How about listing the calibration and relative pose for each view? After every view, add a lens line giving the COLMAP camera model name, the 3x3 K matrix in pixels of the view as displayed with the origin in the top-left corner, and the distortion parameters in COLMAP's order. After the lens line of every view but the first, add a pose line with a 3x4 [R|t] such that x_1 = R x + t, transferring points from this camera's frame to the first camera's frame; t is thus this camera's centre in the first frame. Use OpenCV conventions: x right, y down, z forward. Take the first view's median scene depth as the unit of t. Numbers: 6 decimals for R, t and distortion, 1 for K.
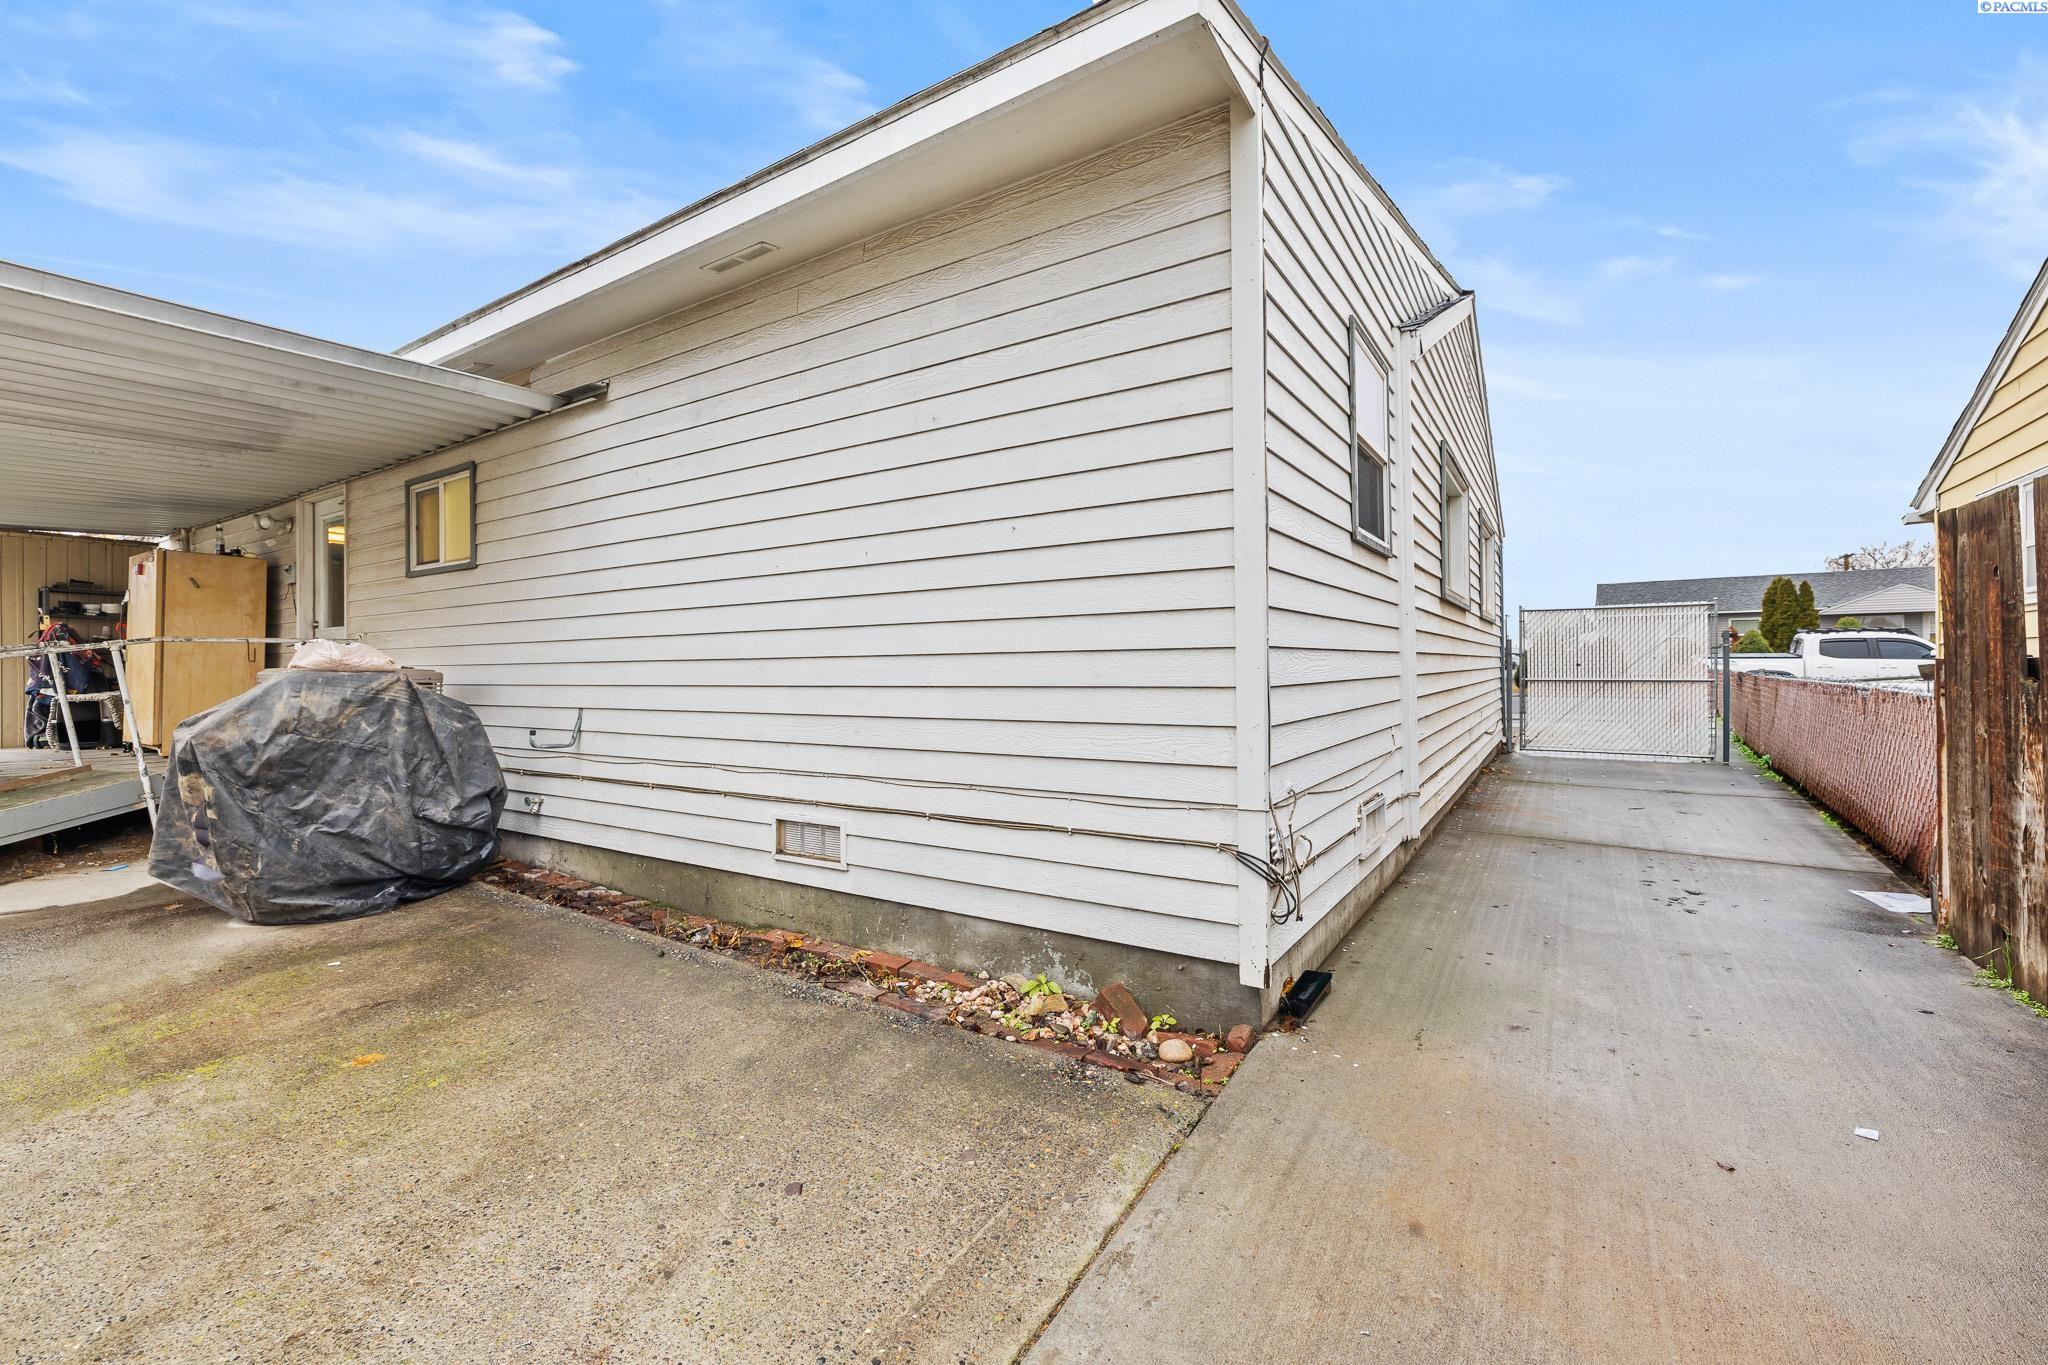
lens RADIAL K [[856.7, 0, 1018.5], [0, 856.7, 673.9], [0, 0, 1]] dist [-0.002168, -0.000399]
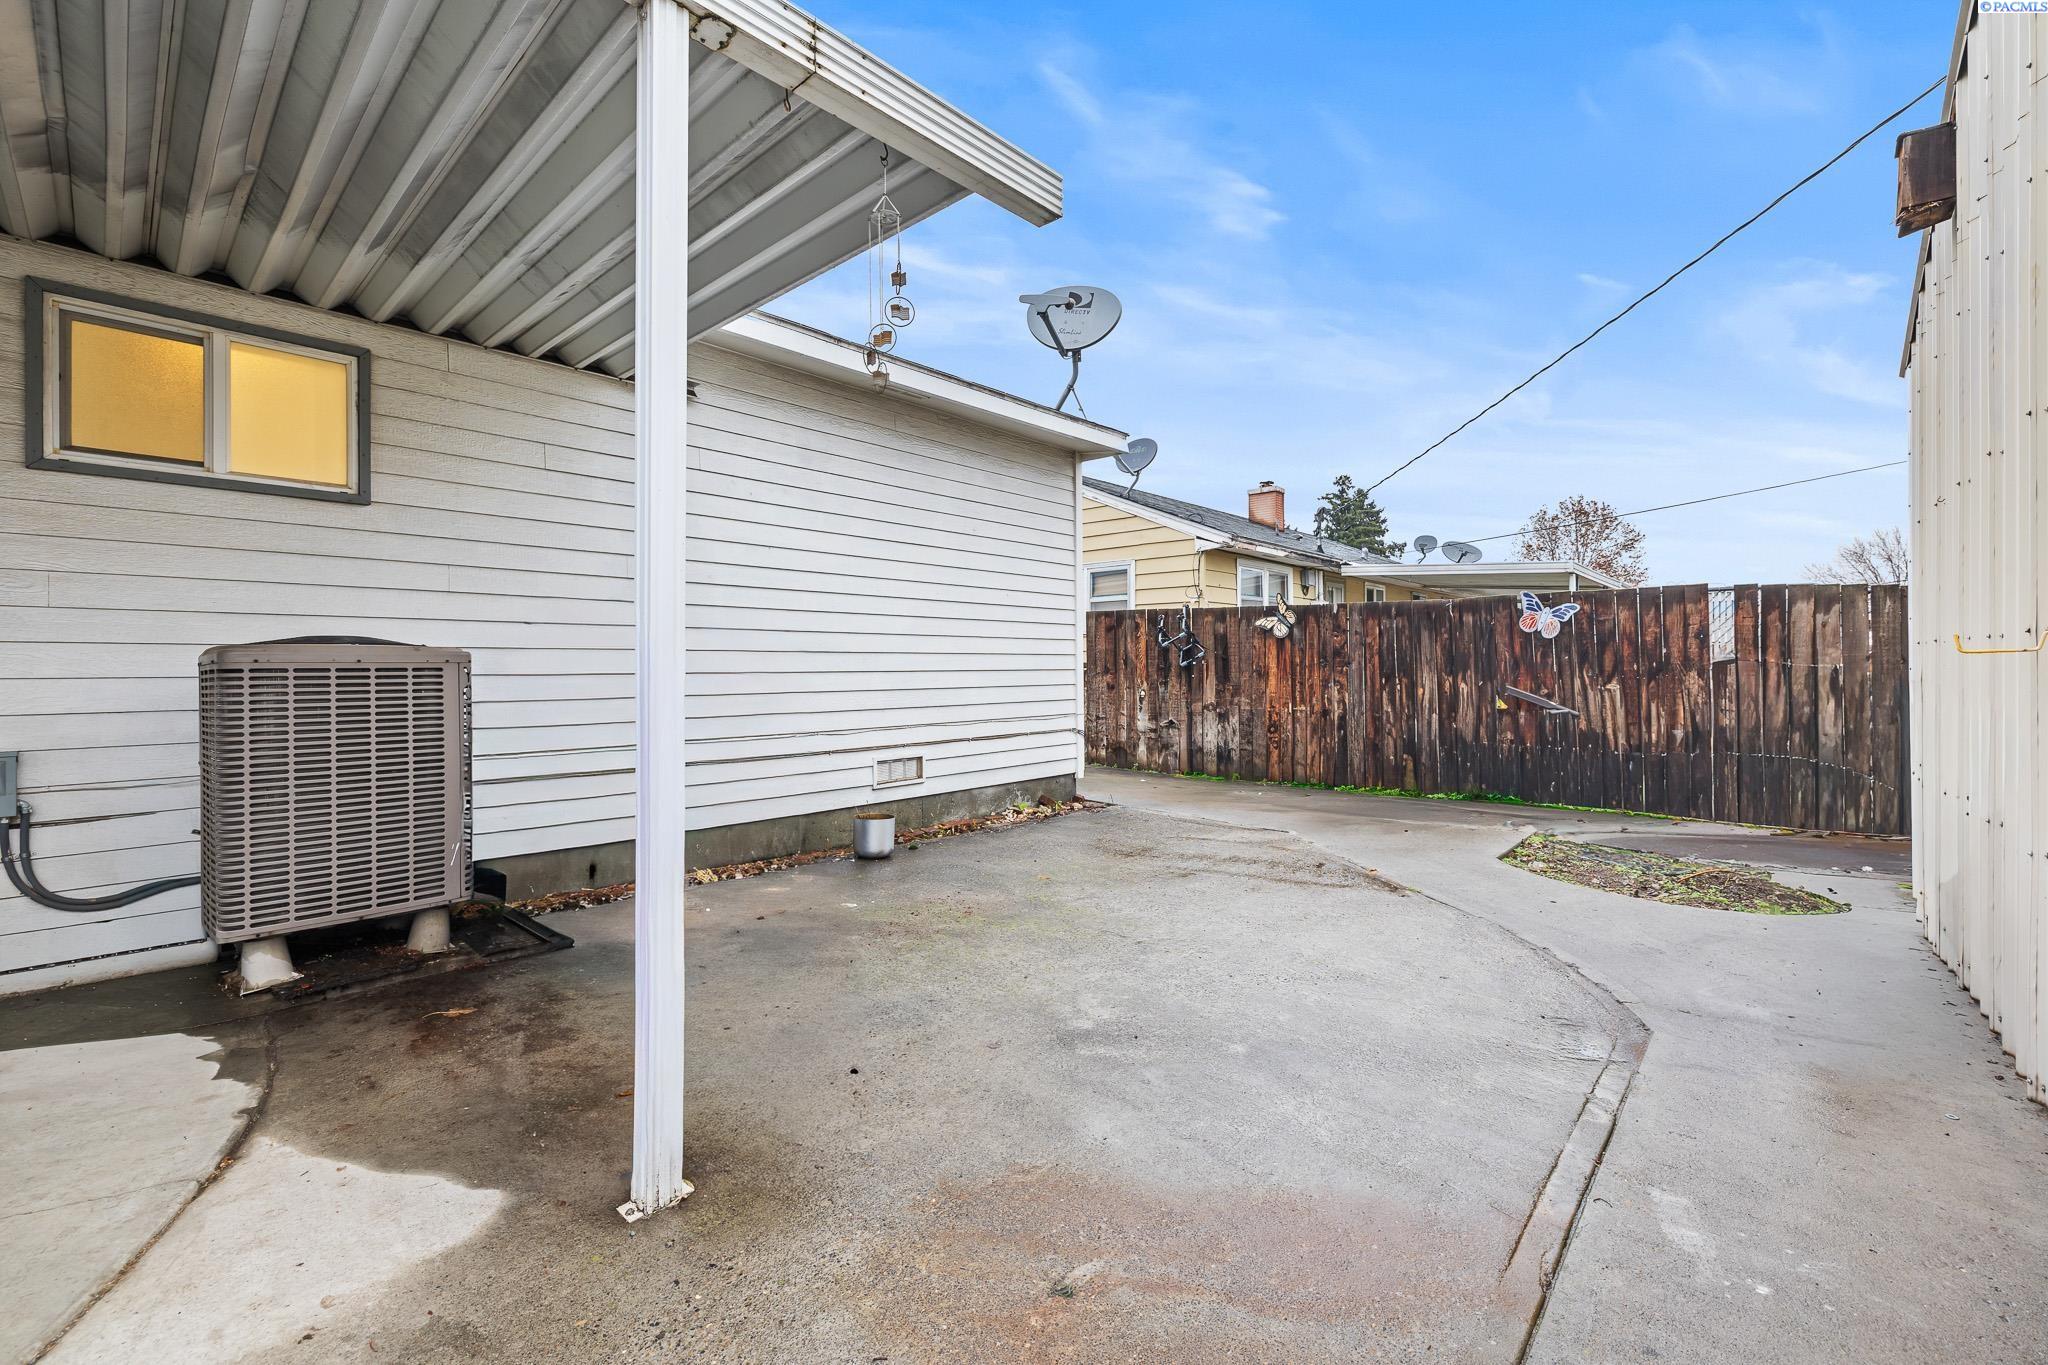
lens RADIAL K [[856.7, 0, 1020.8], [0, 856.7, 669.4], [0, 0, 1]] dist [-0.002168, -0.000399]
pose [[0.157609, 0.005380, 0.987487, -1.944964], [0.007393, 0.999951, -0.006628, 0.026116], [-0.987474, 0.008345, 0.157561, 0.595401]]
